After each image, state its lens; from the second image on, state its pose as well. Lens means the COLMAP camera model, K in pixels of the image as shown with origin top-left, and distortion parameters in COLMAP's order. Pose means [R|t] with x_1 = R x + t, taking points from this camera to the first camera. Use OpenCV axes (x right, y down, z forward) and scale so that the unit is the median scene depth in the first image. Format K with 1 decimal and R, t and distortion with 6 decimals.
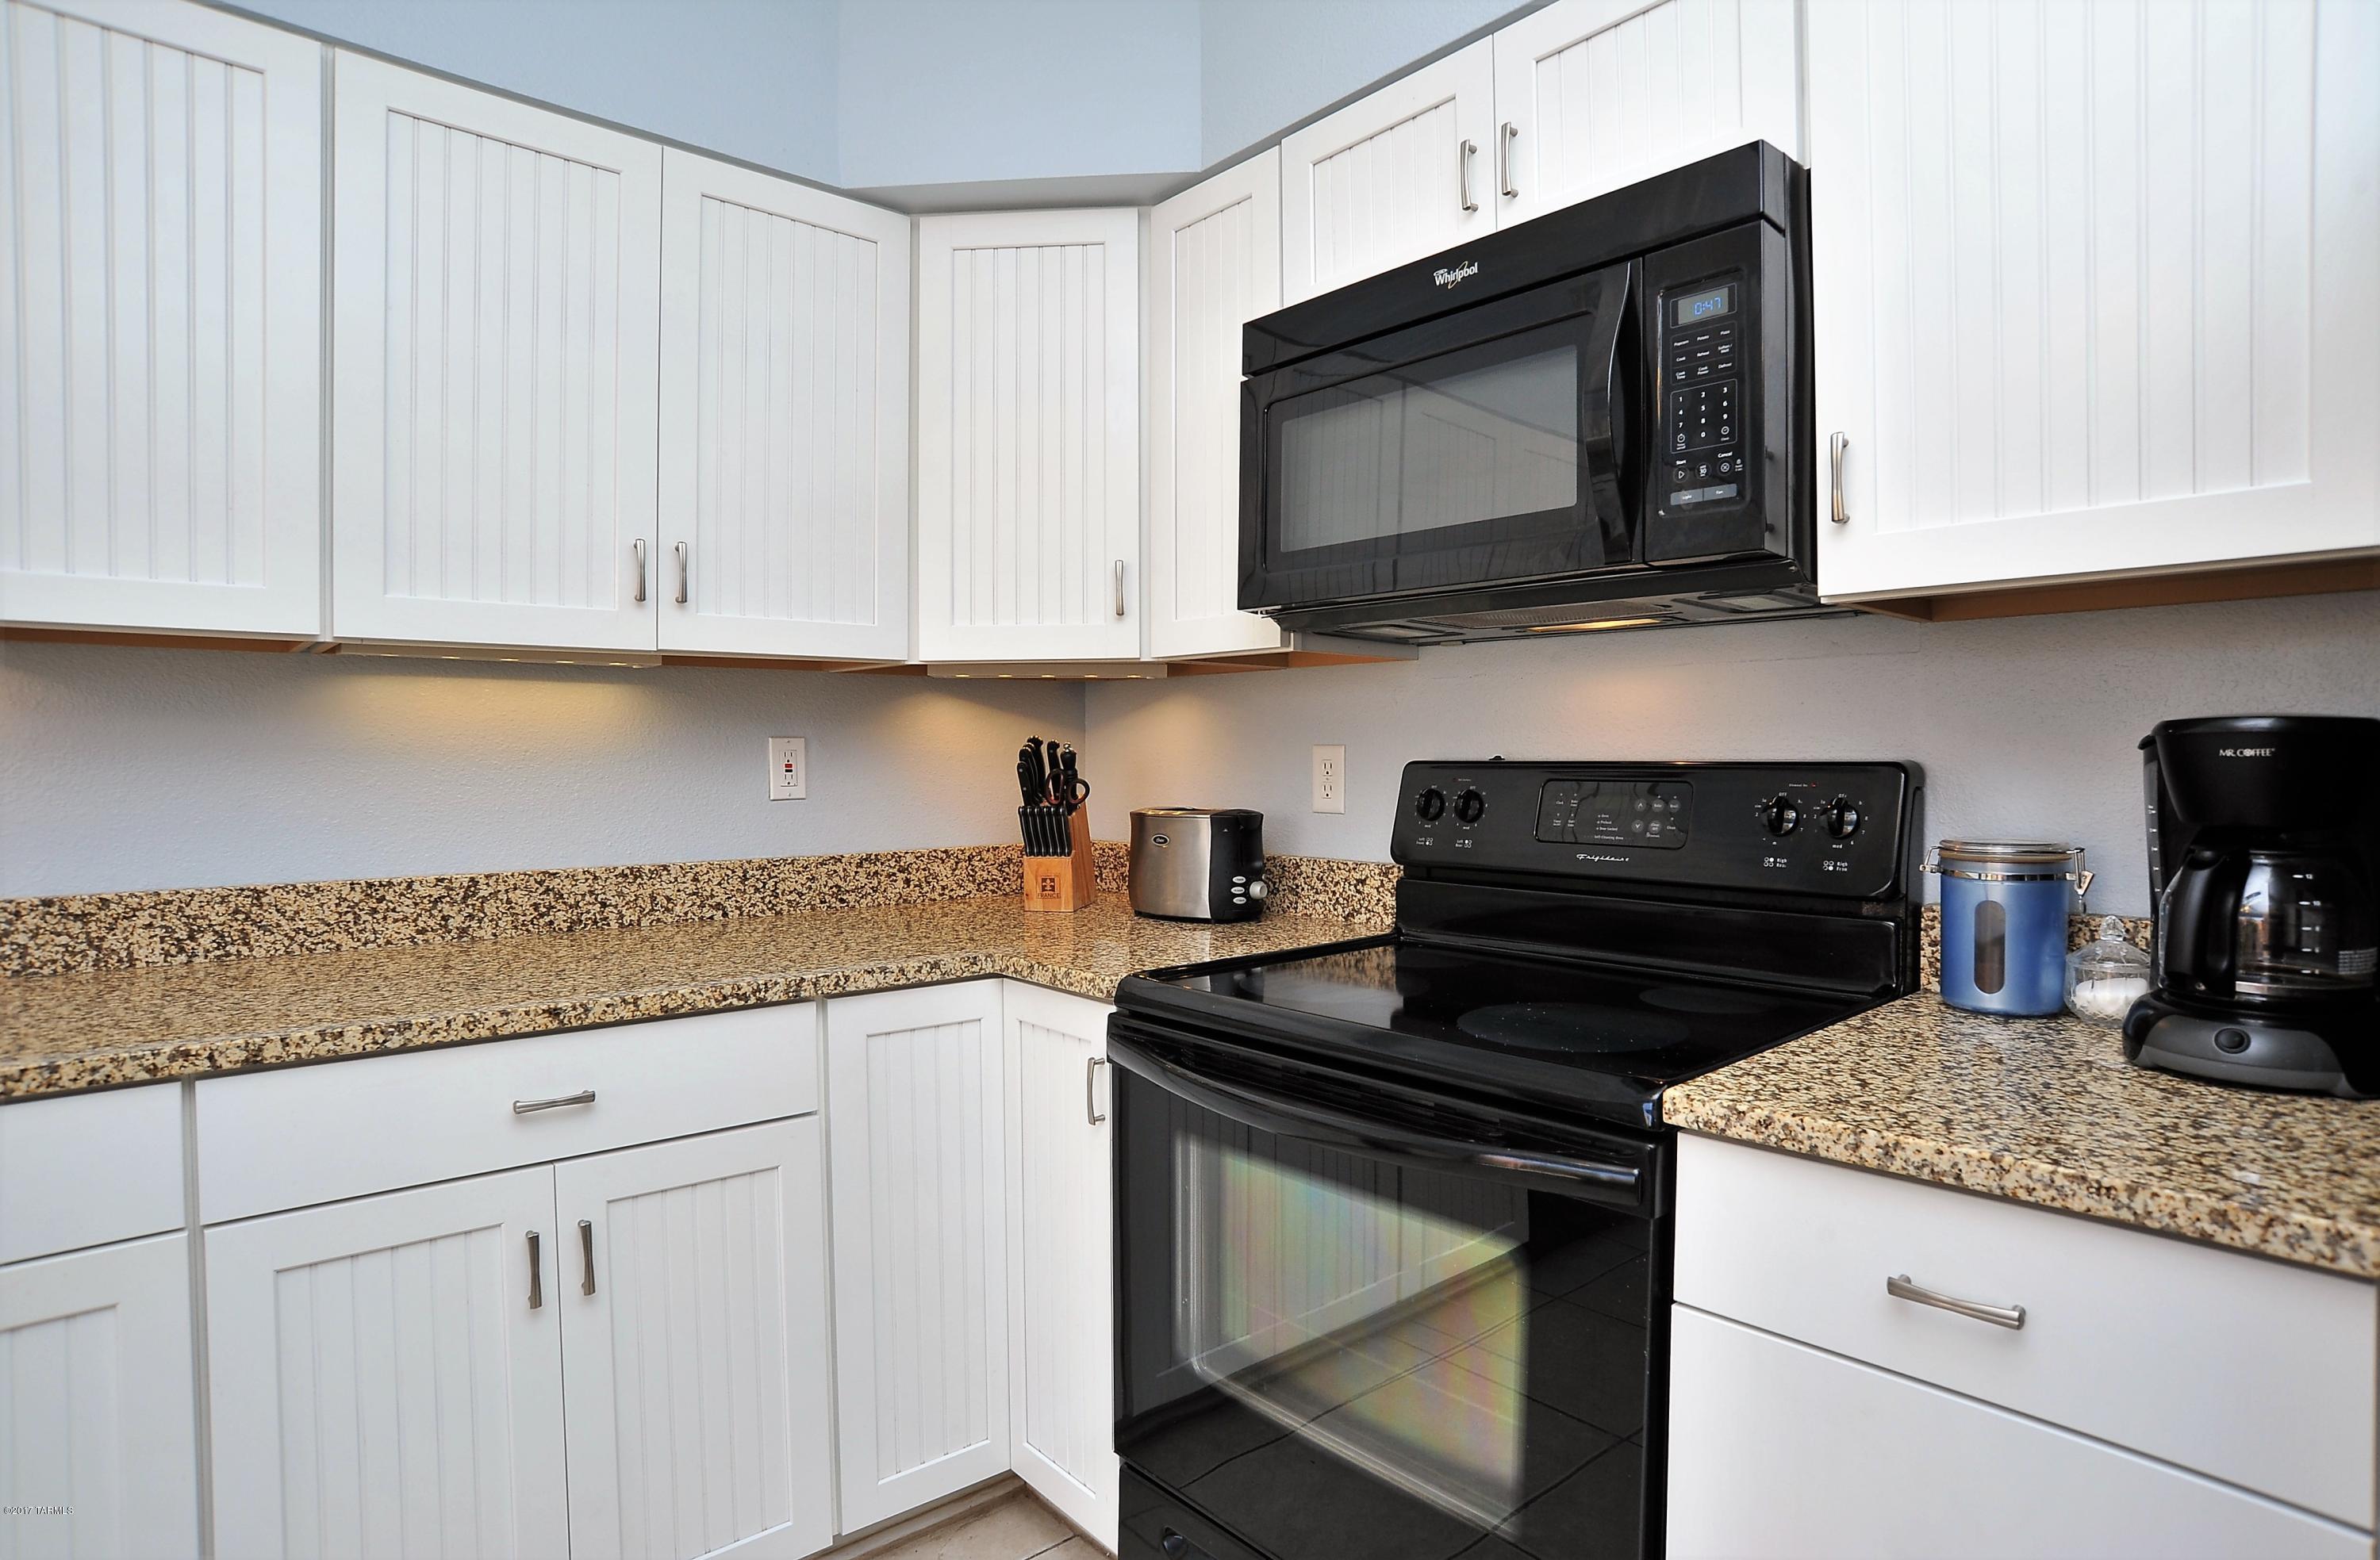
lens RADIAL K [[1249.0, 0, 1183.8], [0, 1249.0, 786.7], [0, 0, 1]] dist [-0.057766, 0.000708]
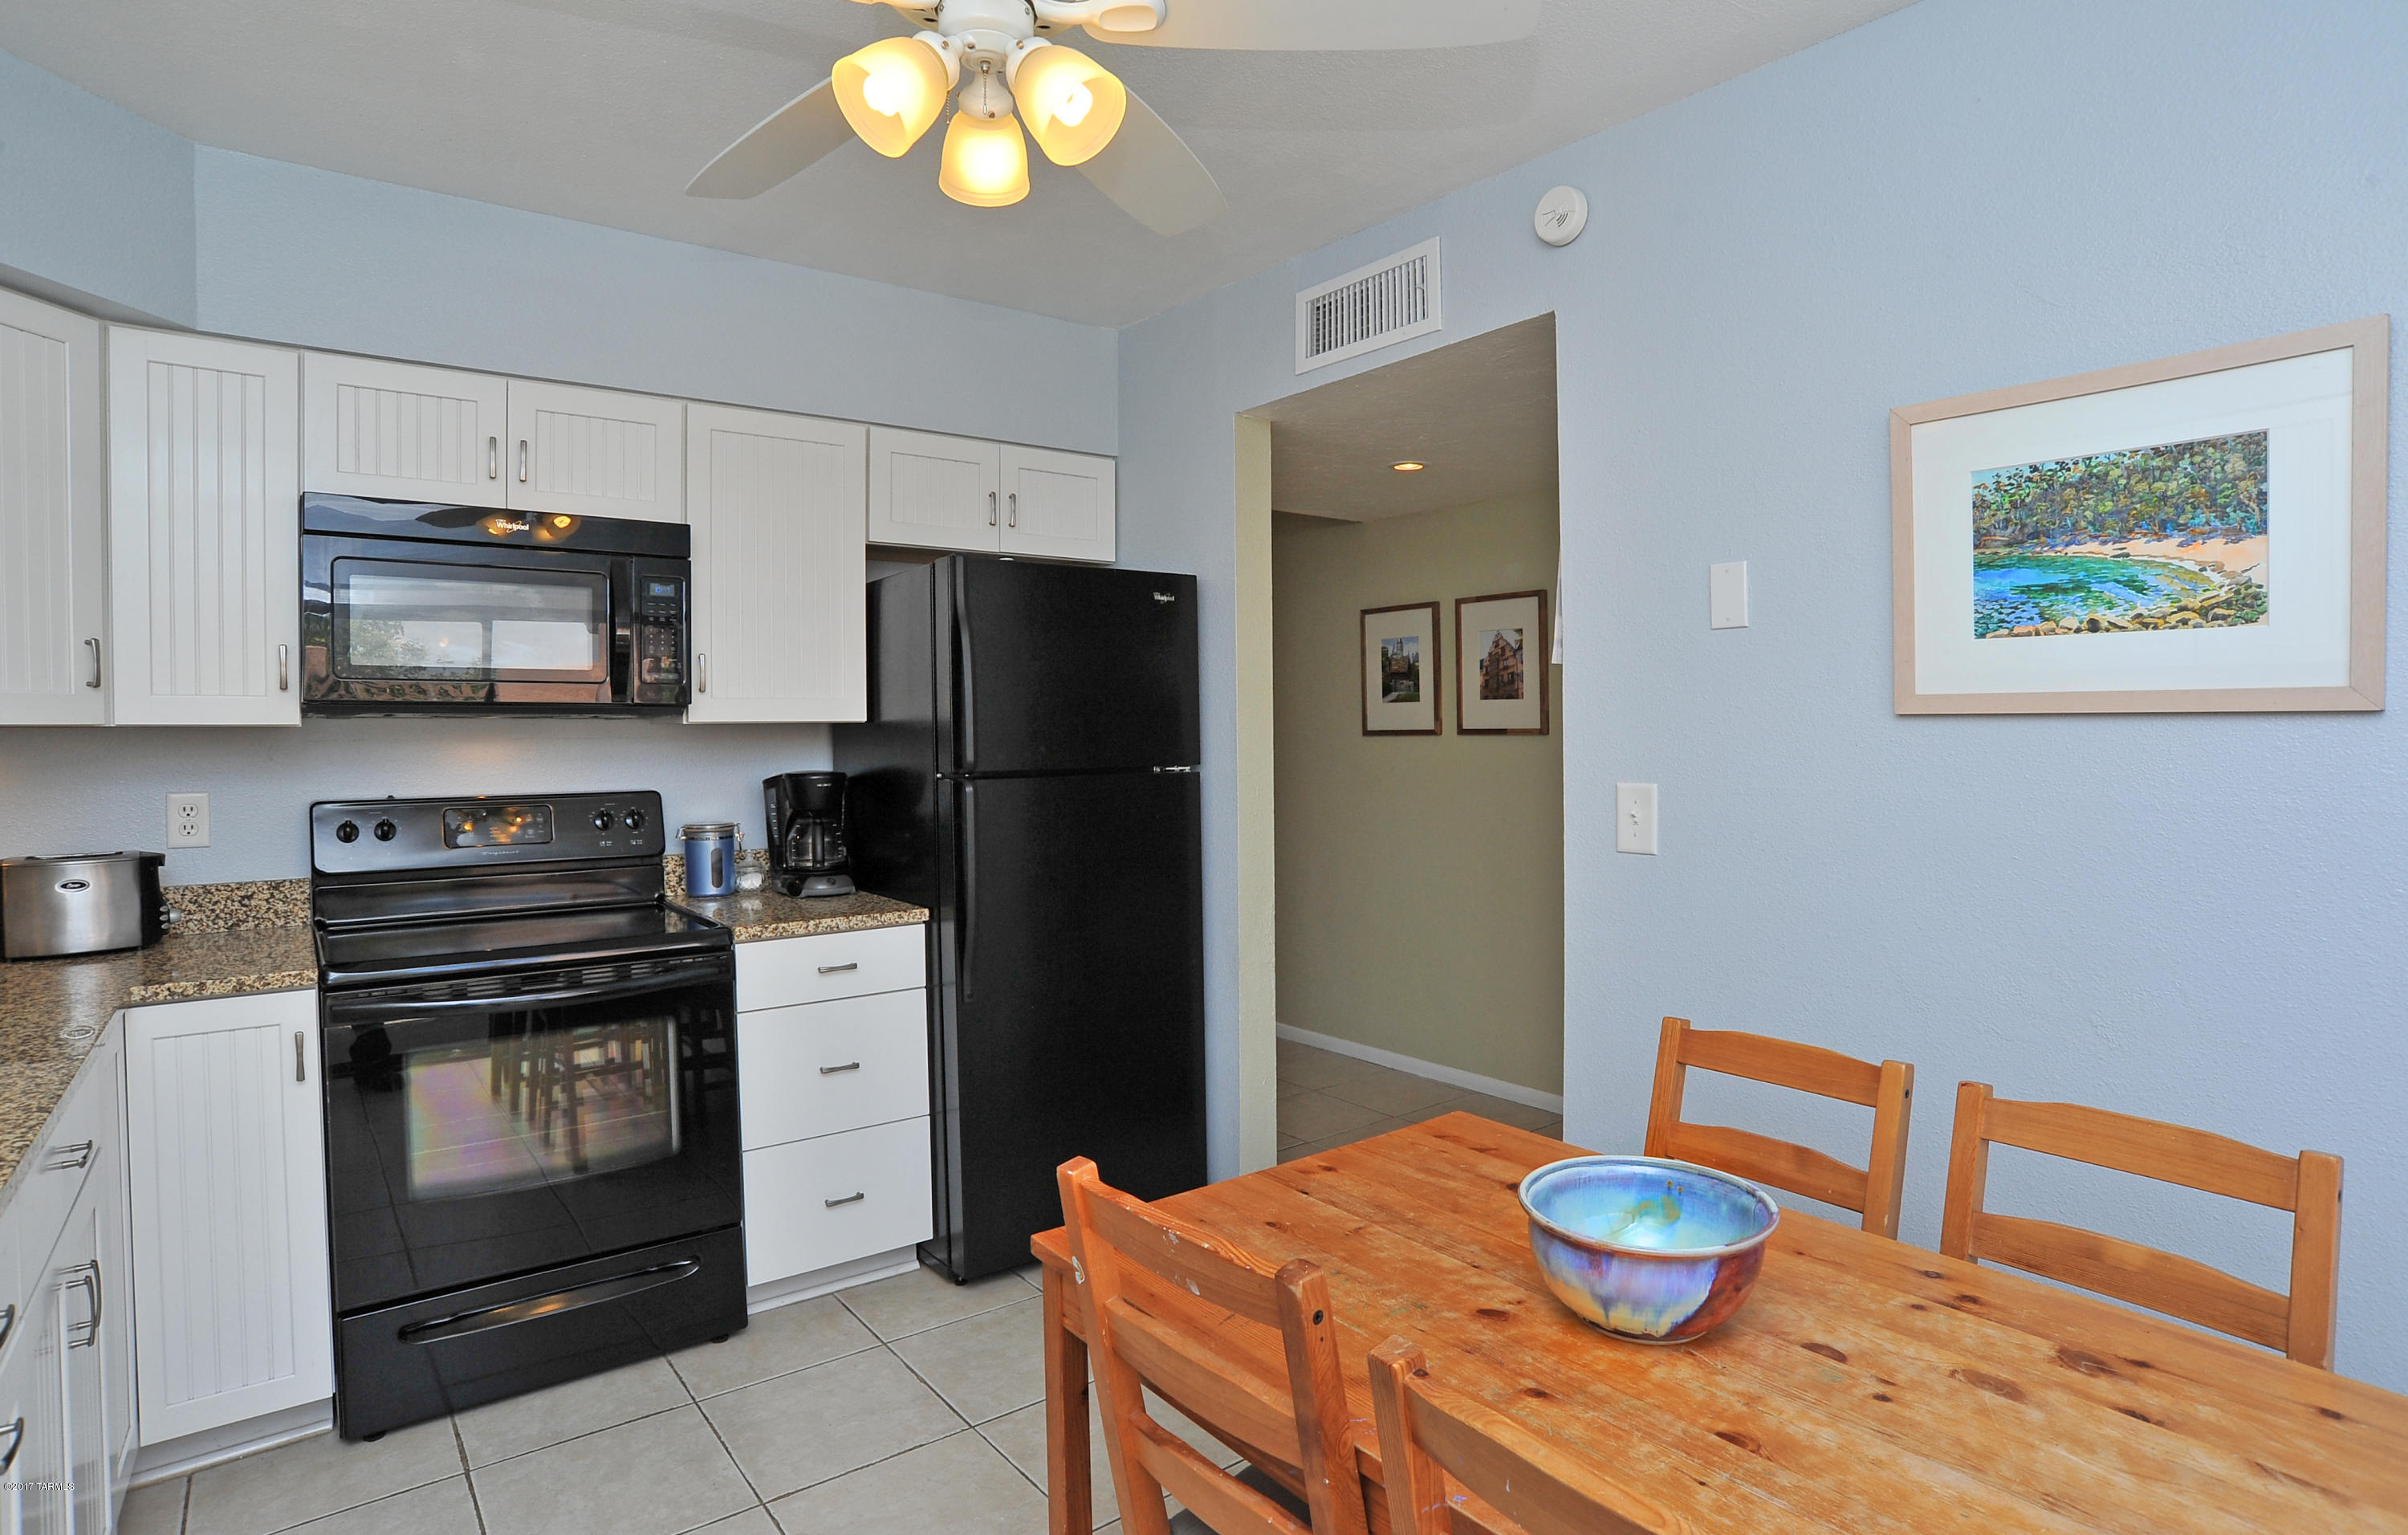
lens RADIAL K [[1270.8, 0, 1204.0], [0, 1270.8, 767.5], [0, 0, 1]] dist [-0.056662, 0.000933]
pose [[0.053728, -0.025569, 0.998228, -1.361567], [0.030168, 0.999257, 0.023972, -0.073983], [-0.998100, 0.028826, 0.054459, -0.067925]]
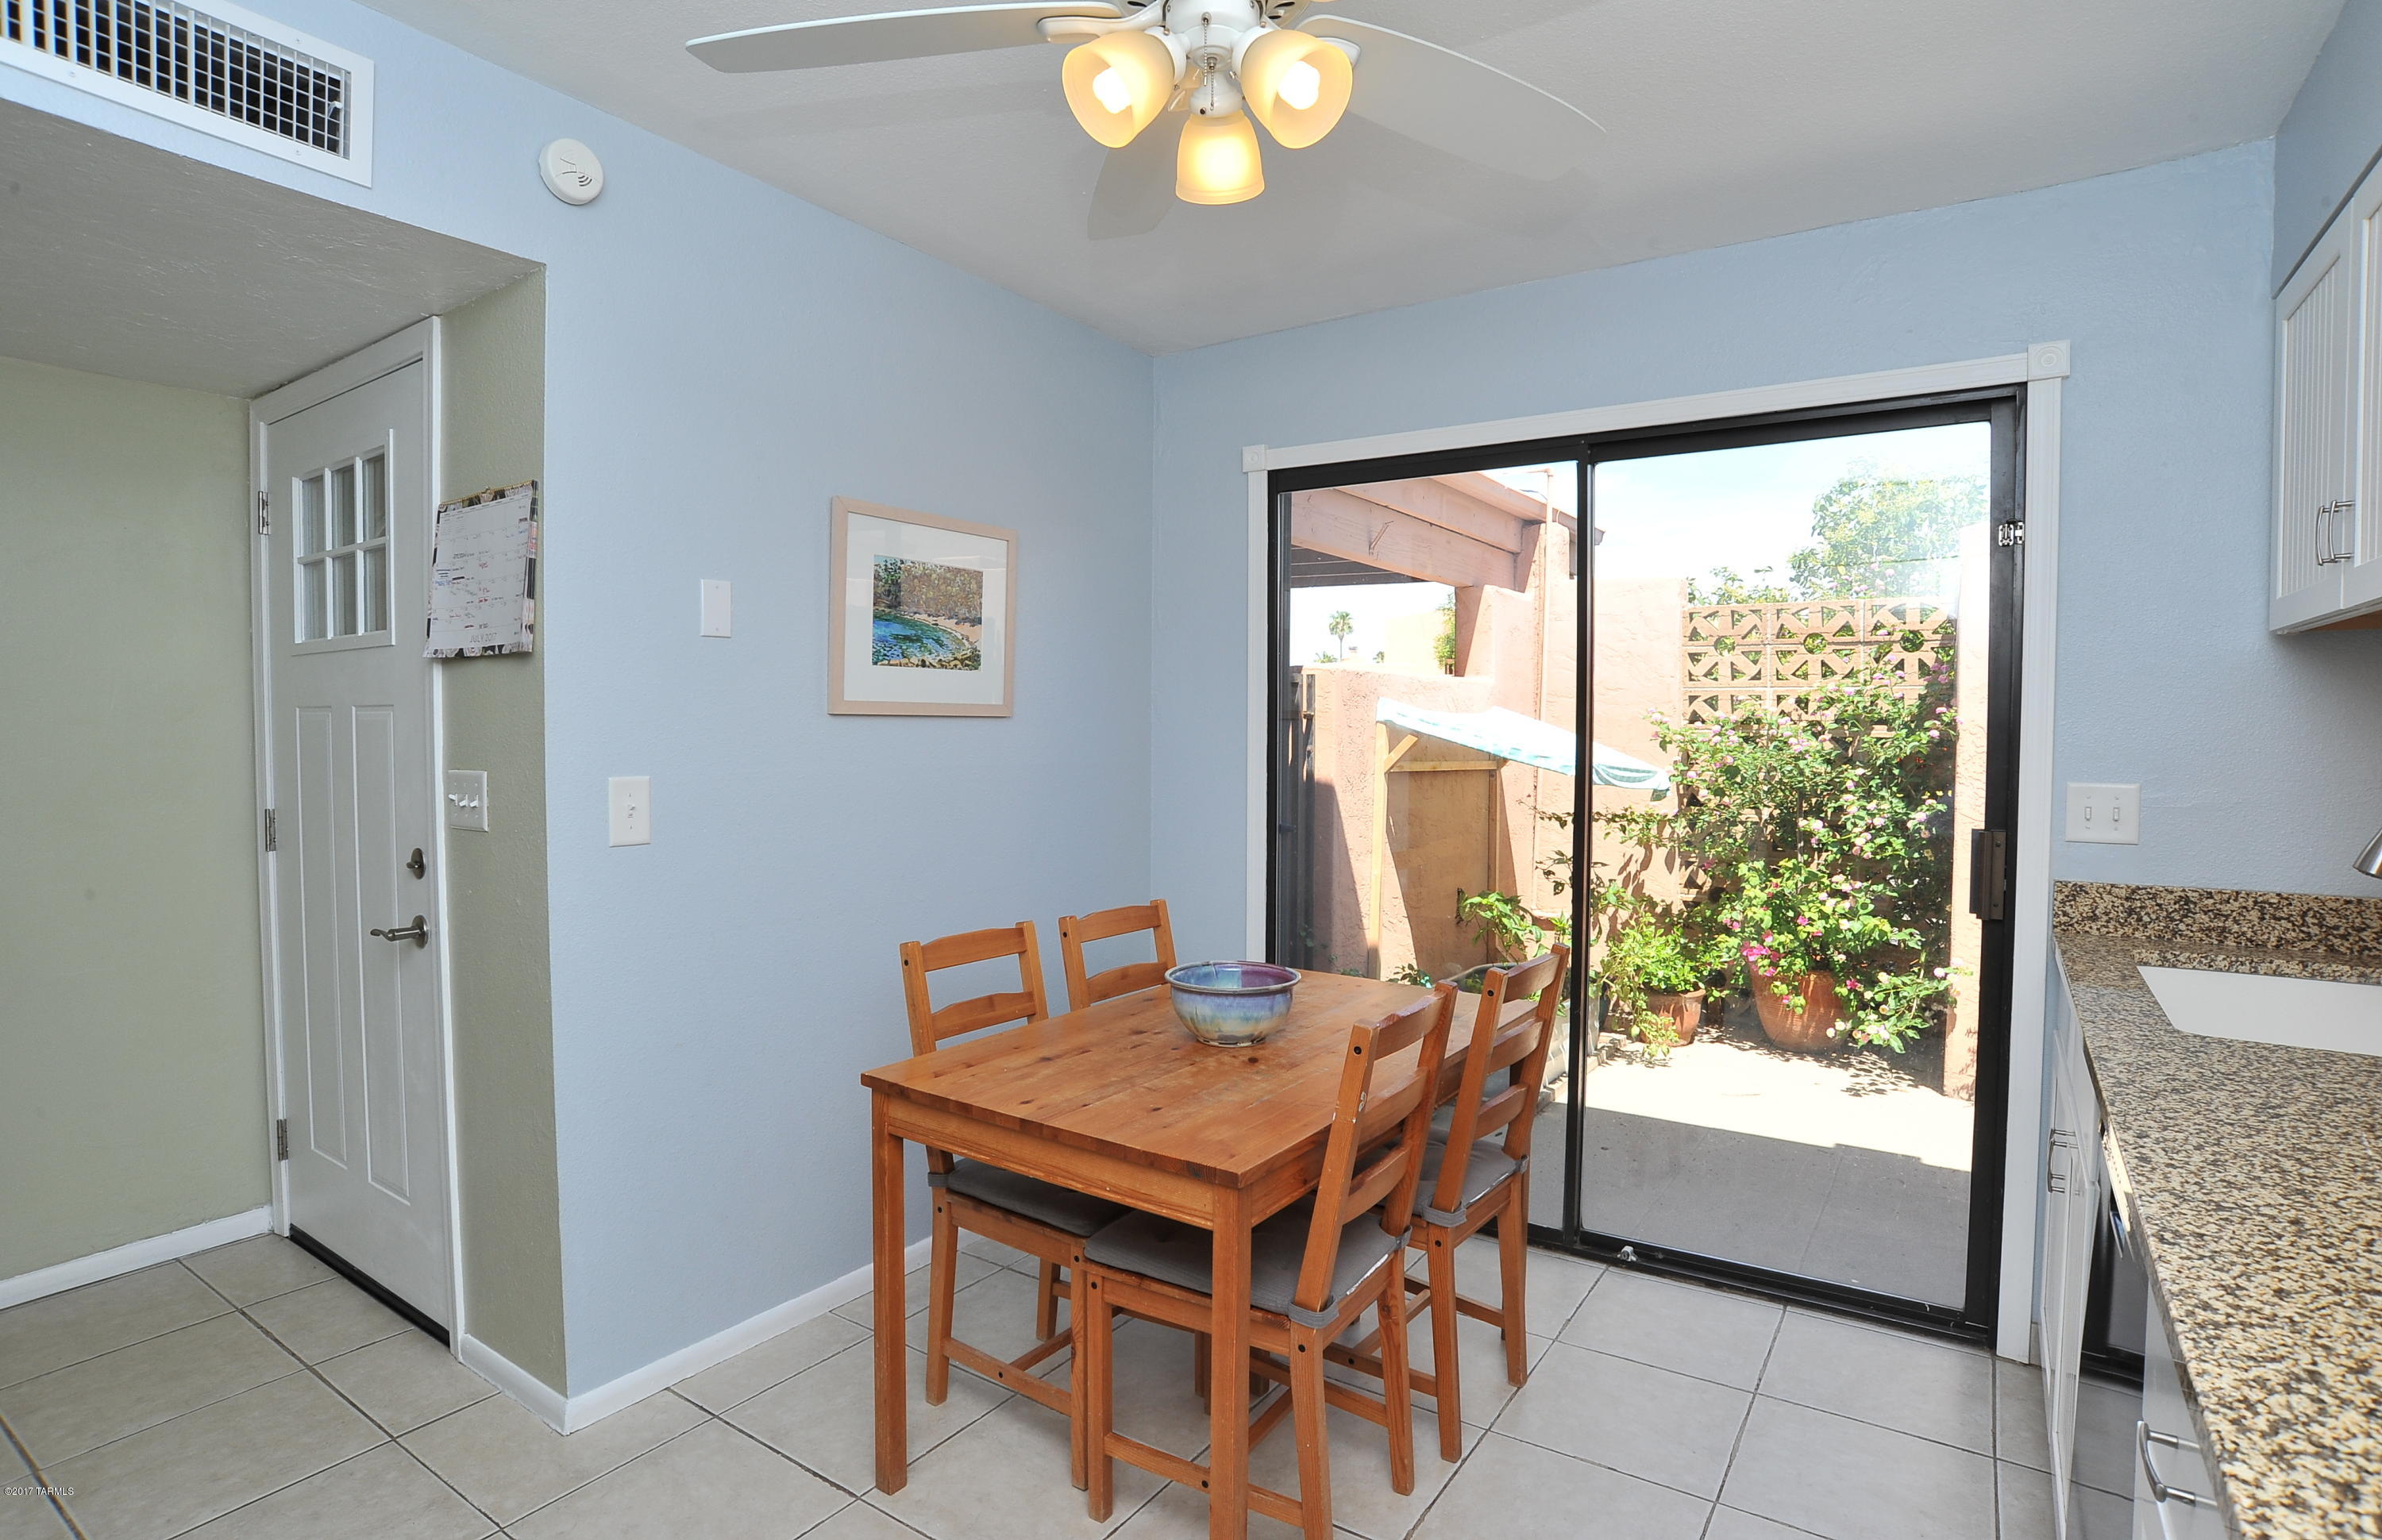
lens RADIAL K [[1220.6, 0, 1198.2], [0, 1220.6, 772.7], [0, 0, 1]] dist [-0.000808, -0.000089]
pose [[-0.963192, 0.011803, -0.268554, -0.181923], [-0.004713, 0.998140, 0.060775, -0.098460], [0.268772, 0.059804, -0.961346, 1.026727]]
